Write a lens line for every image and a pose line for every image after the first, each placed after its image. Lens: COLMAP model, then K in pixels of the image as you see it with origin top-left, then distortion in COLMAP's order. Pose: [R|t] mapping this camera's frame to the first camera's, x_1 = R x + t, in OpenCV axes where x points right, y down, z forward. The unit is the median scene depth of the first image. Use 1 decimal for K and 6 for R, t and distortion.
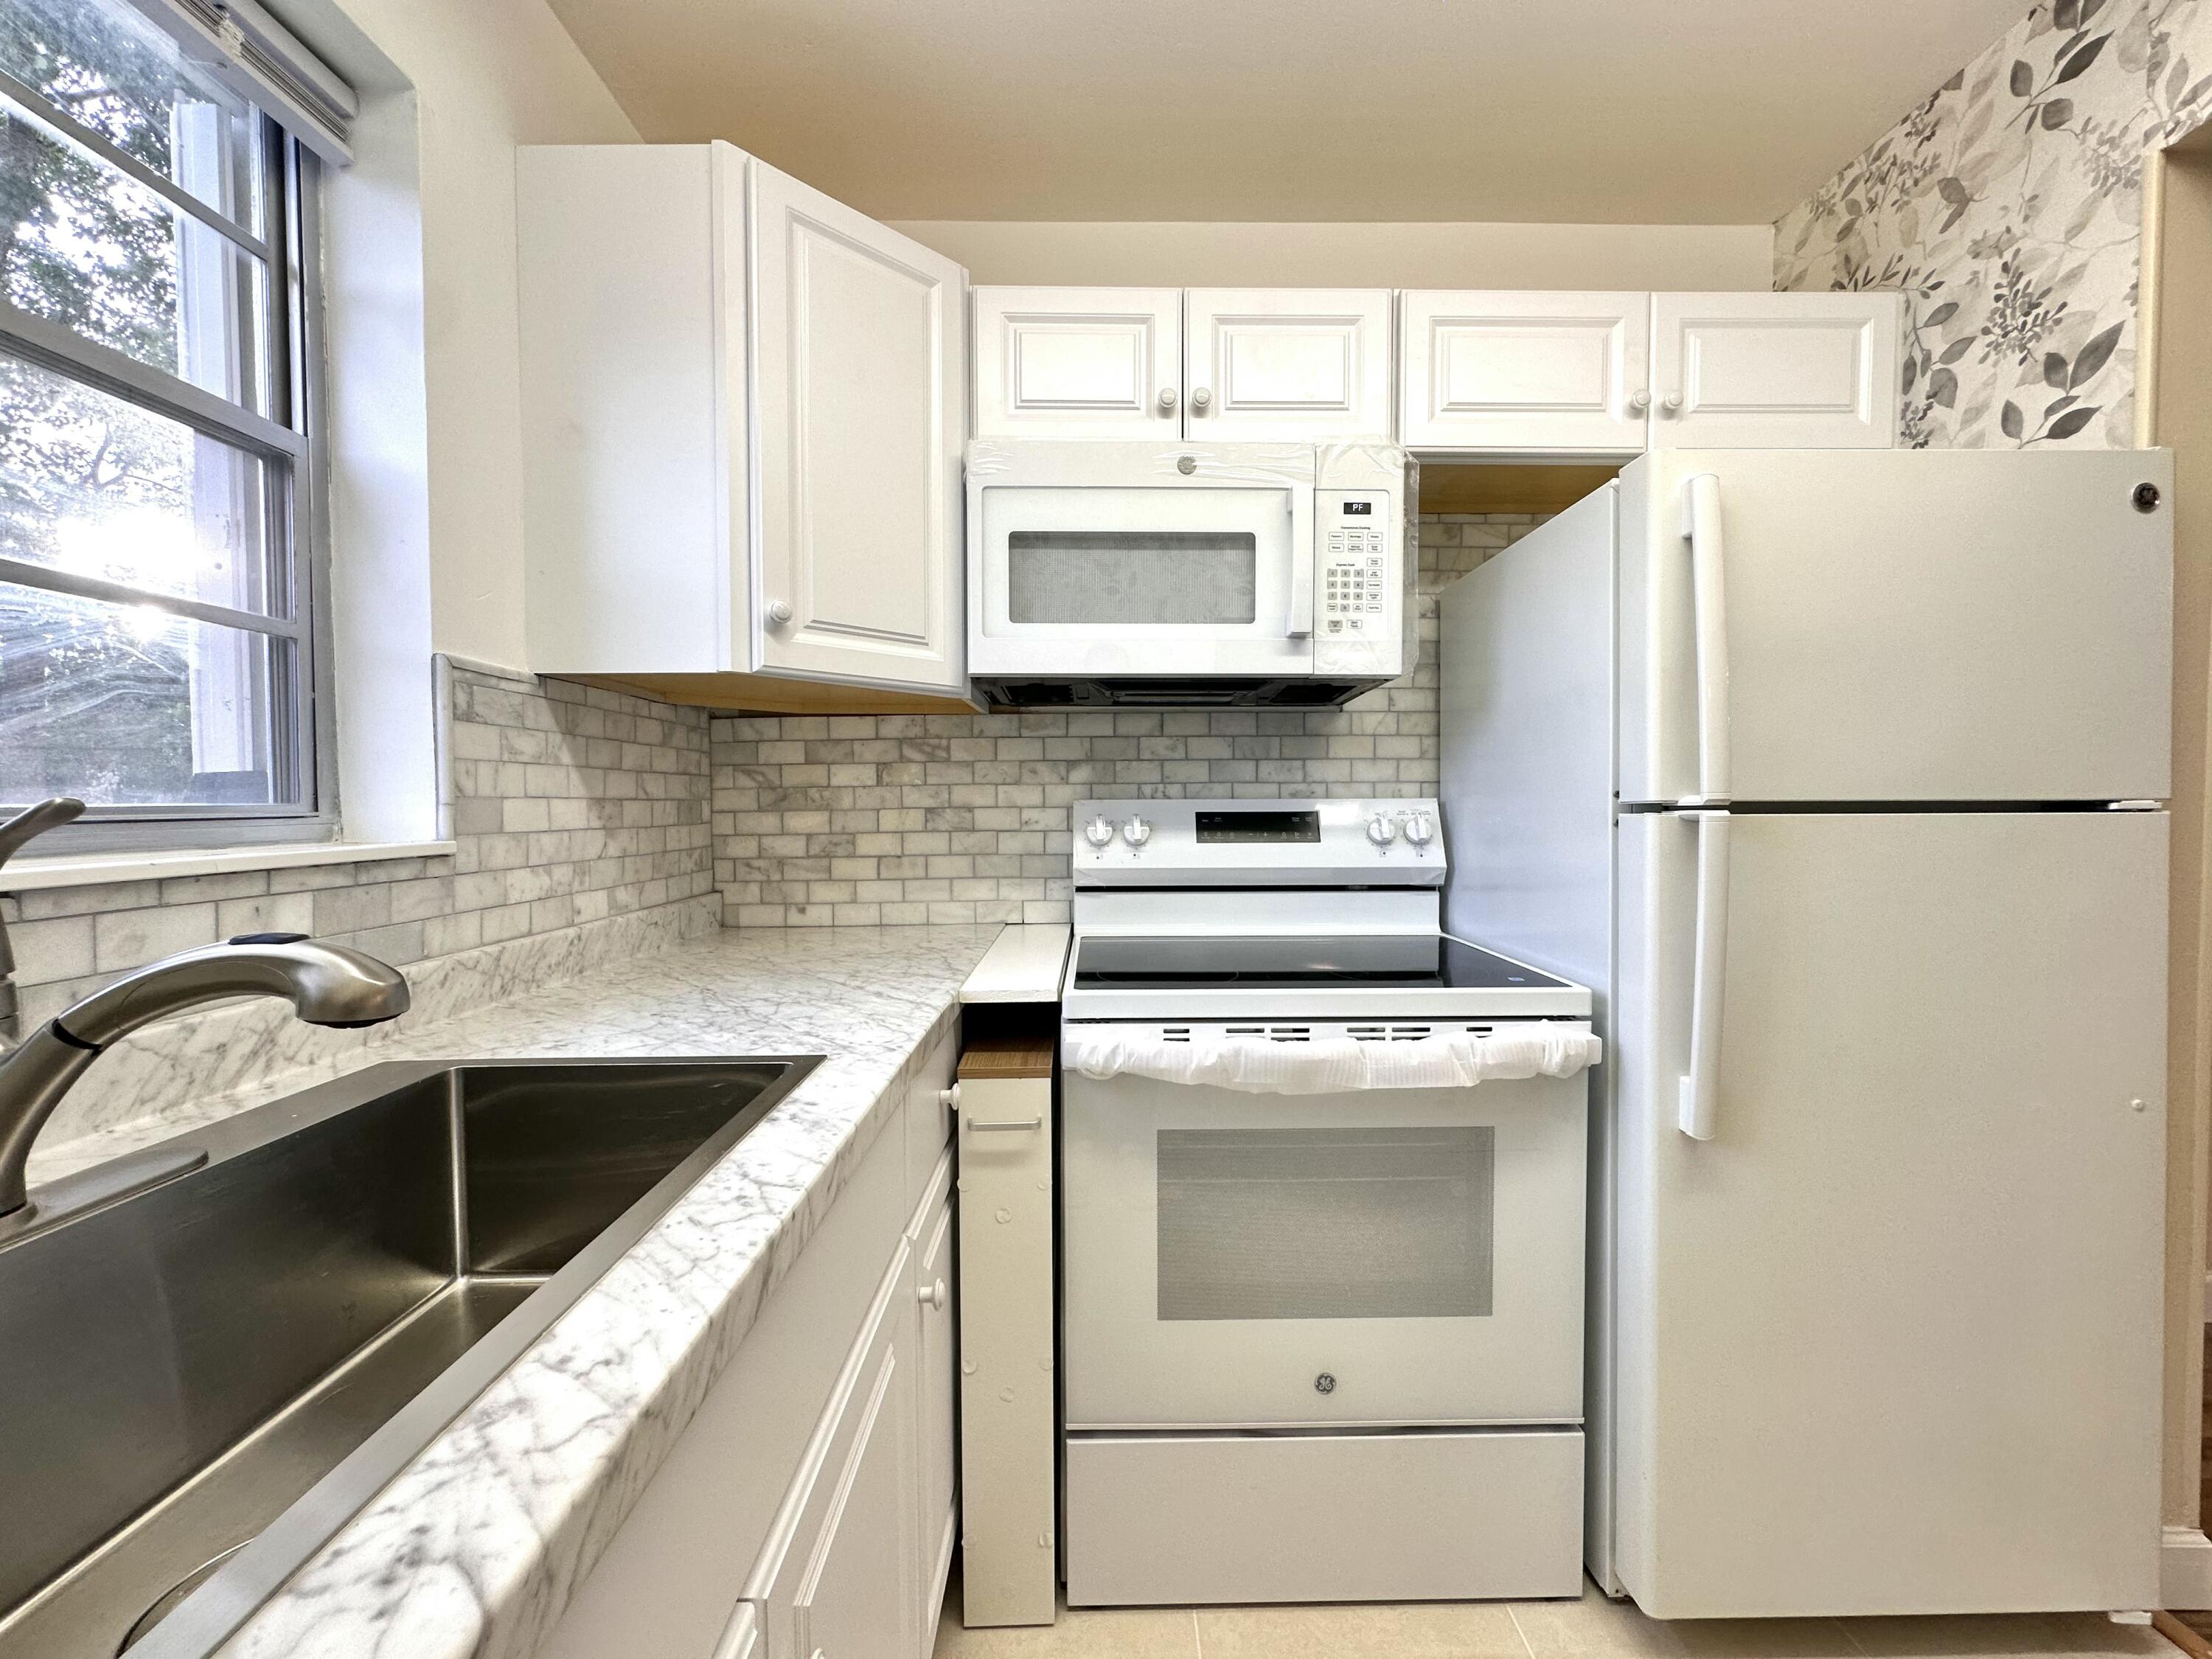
lens RADIAL K [[883.4, 0, 1108.3], [0, 883.4, 827.7], [0, 0, 1]] dist [-0.002393, 0.001045]
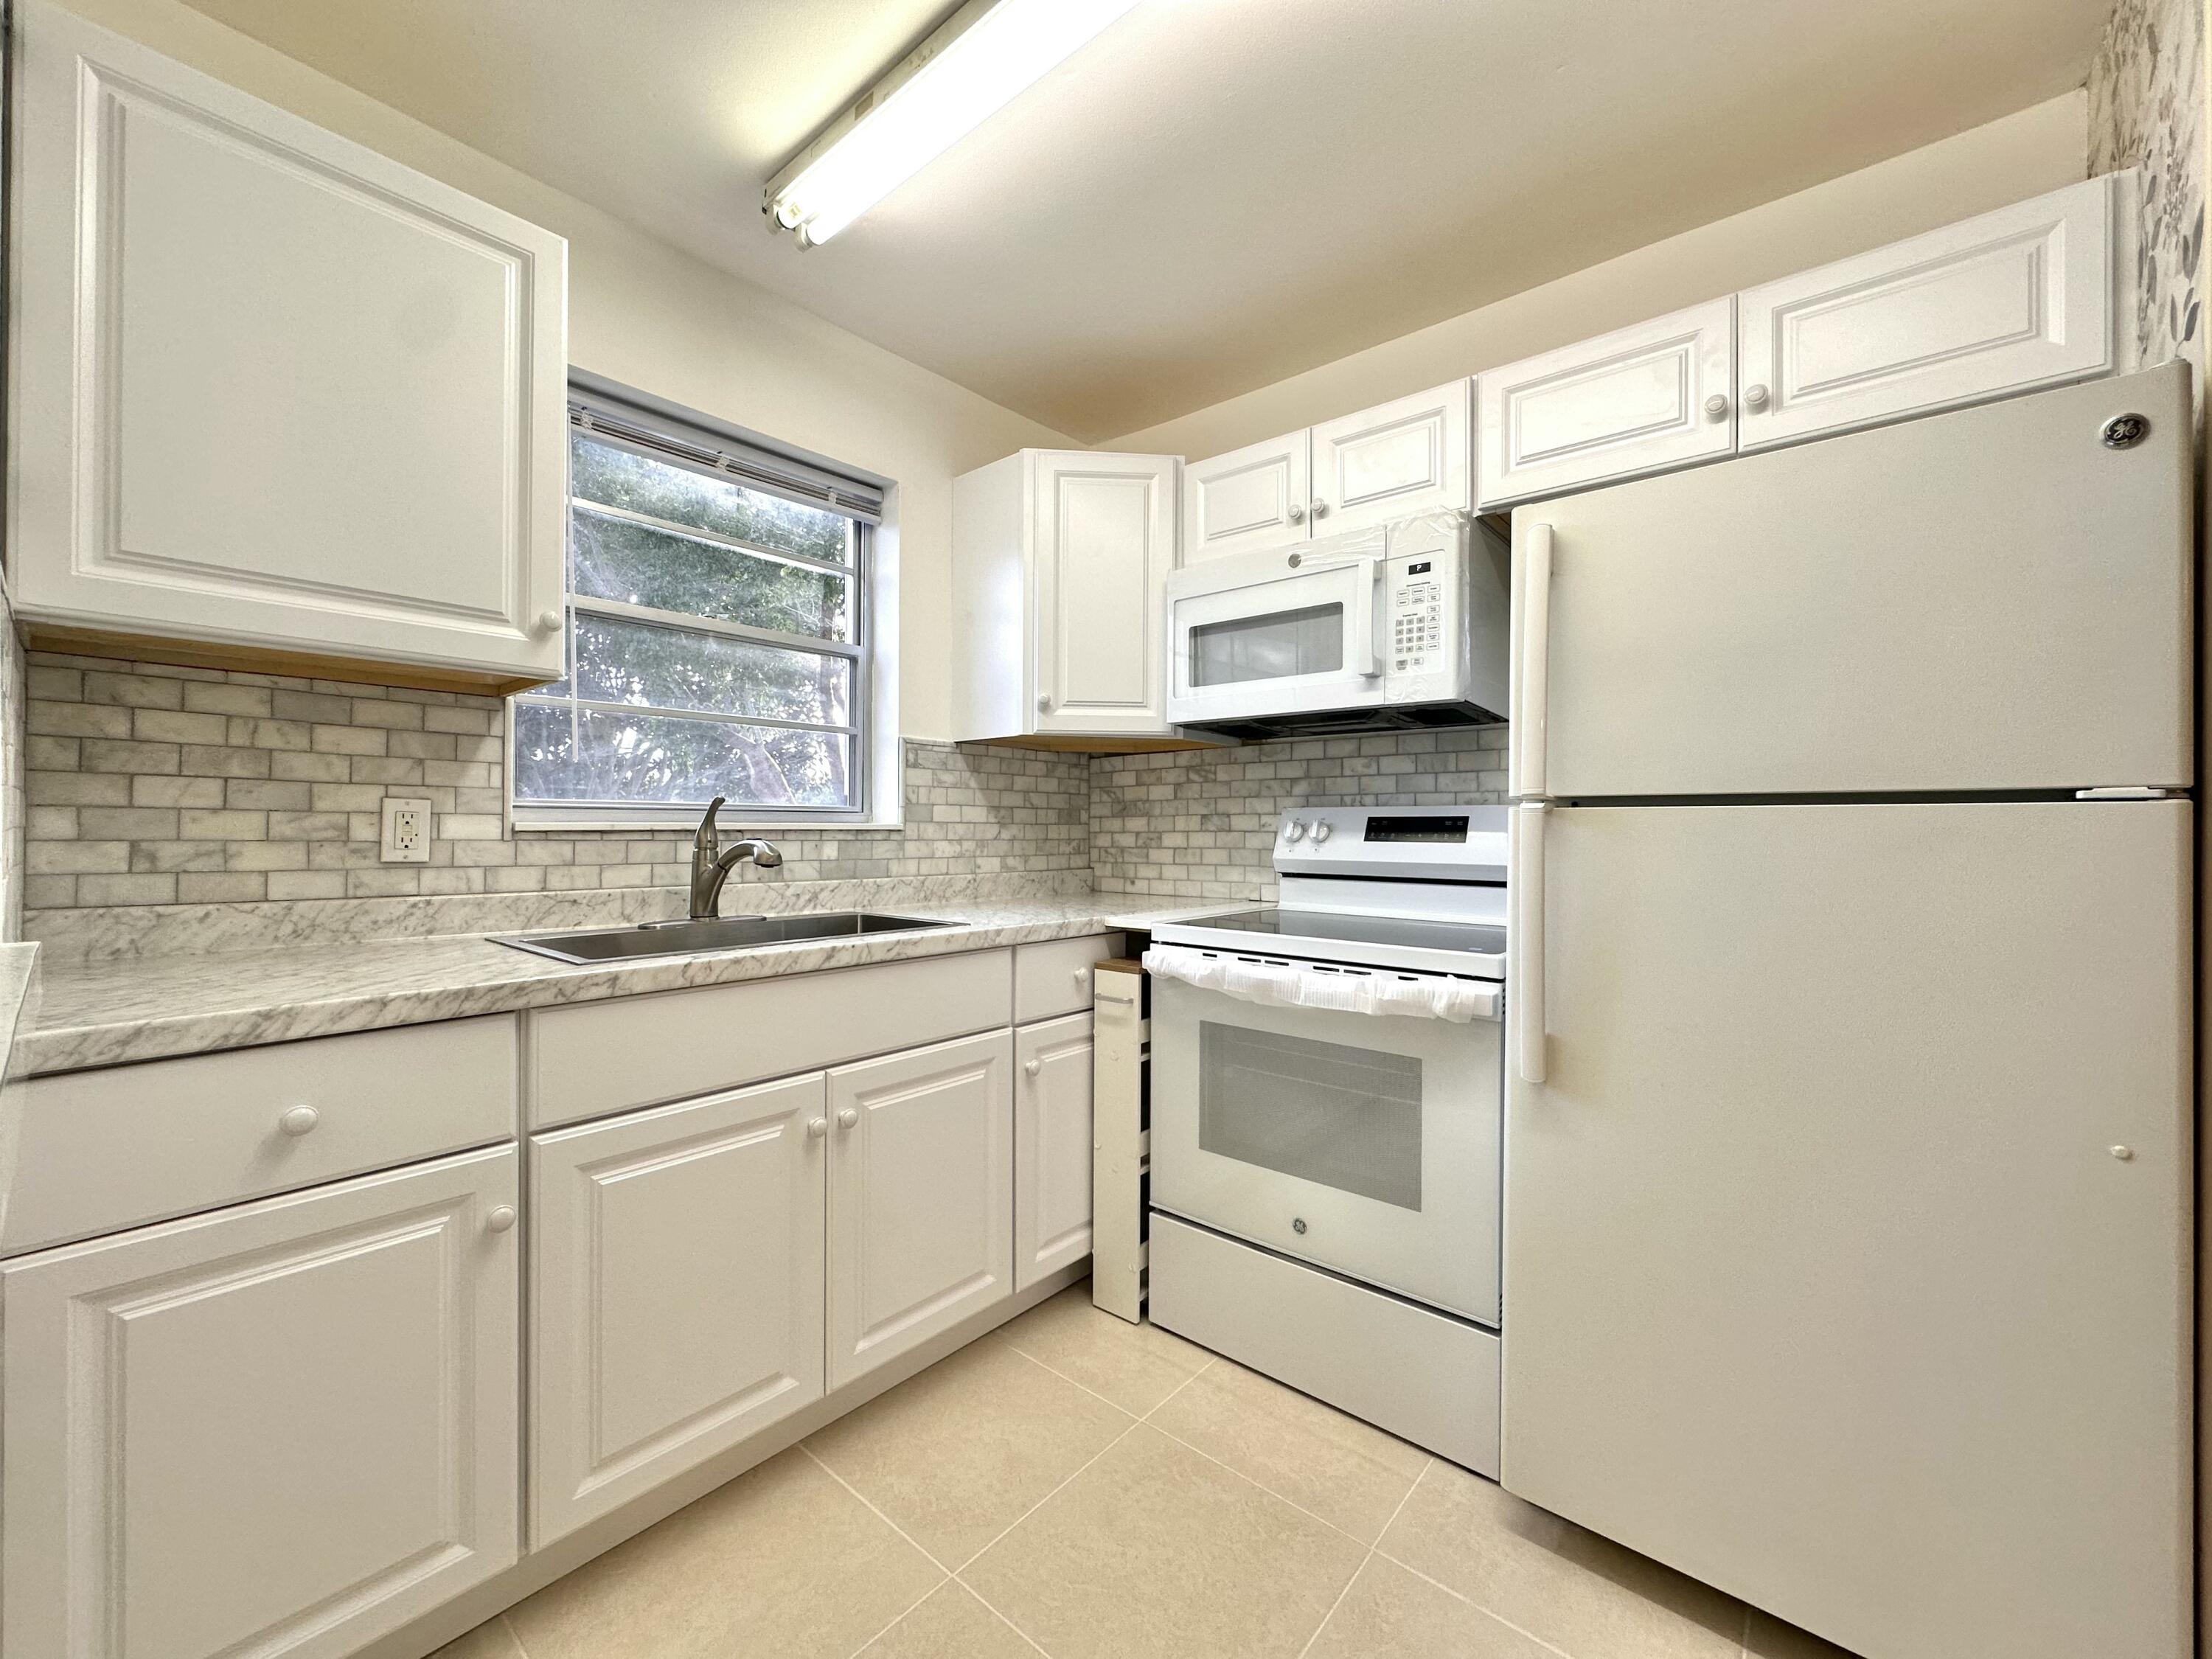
lens RADIAL K [[883.4, 0, 1108.3], [0, 883.4, 827.7], [0, 0, 1]] dist [-0.002393, 0.001045]
pose [[0.751882, 0.007537, -0.659255, 0.765805], [-0.028376, 0.999378, -0.020939, 0.040425], [0.658687, 0.034451, 0.751628, -0.205764]]
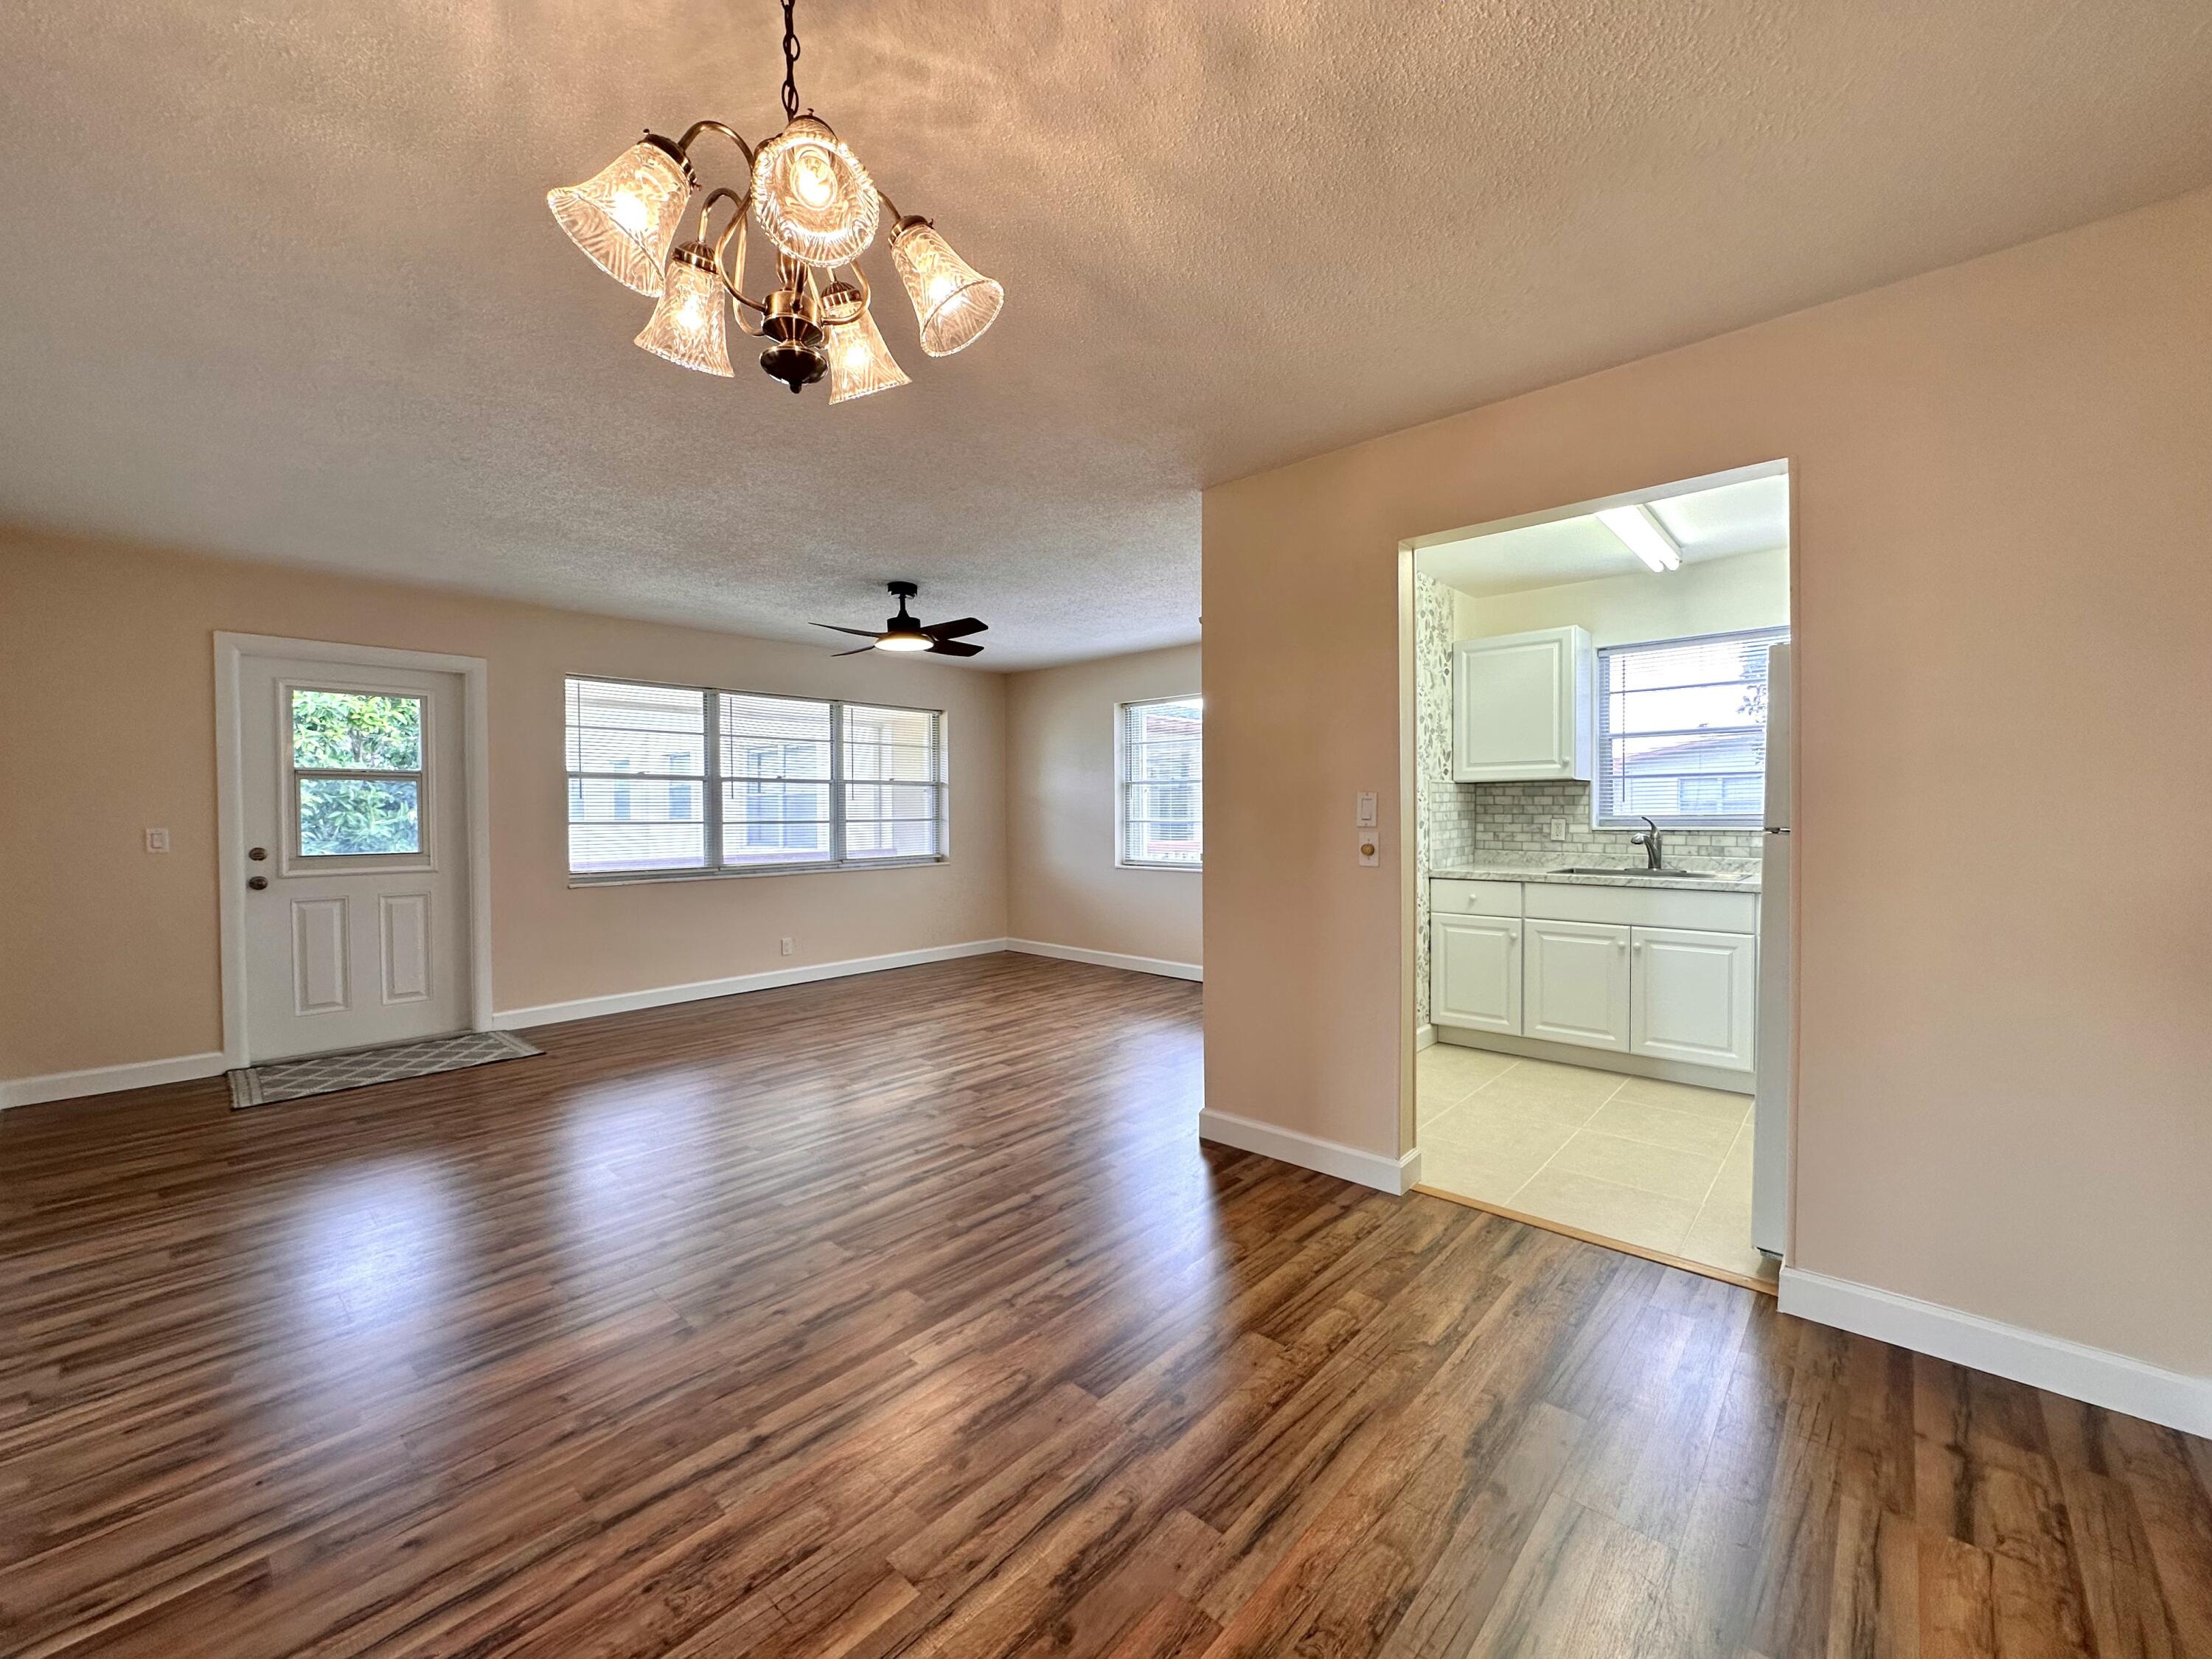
lens RADIAL K [[883.4, 0, 1108.3], [0, 883.4, 827.7], [0, 0, 1]] dist [-0.002393, 0.001045]
pose [[-0.681178, 0.015313, -0.731957, 2.829806], [-0.018373, 0.999109, 0.038000, -0.051535], [0.731887, 0.039333, -0.680290, 1.007487]]
